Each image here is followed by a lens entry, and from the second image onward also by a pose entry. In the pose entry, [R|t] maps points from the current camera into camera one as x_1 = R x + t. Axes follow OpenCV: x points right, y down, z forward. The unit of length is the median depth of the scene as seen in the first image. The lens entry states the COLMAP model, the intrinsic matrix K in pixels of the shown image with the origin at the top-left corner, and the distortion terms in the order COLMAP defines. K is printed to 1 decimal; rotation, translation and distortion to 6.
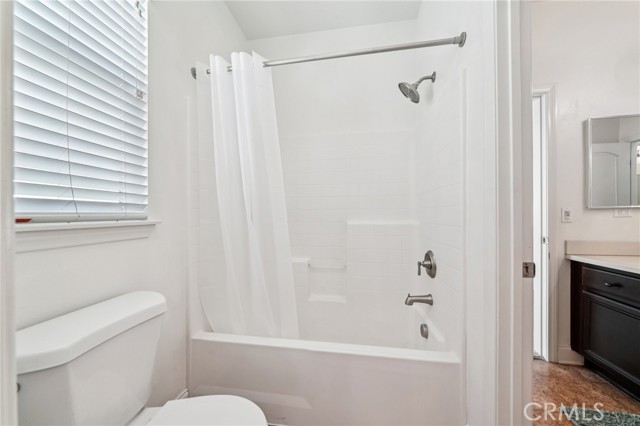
lens RADIAL K [[223.7, 0, 321.2], [0, 223.7, 214.4], [0, 0, 1]] dist [0.001396, -0.000103]
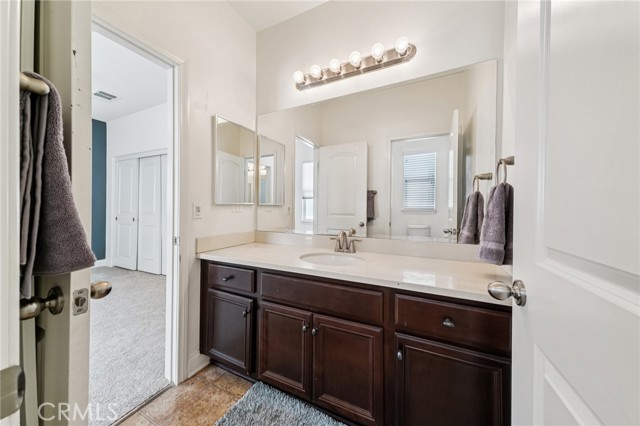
lens RADIAL K [[223.7, 0, 319.5], [0, 223.7, 210.0], [0, 0, 1]] dist [0.001396, -0.000103]
pose [[0.306044, -0.000155, 0.952017, 0.374959], [-0.009659, 0.999948, 0.003268, -0.007598], [-0.951968, -0.010195, 0.306027, 0.241333]]
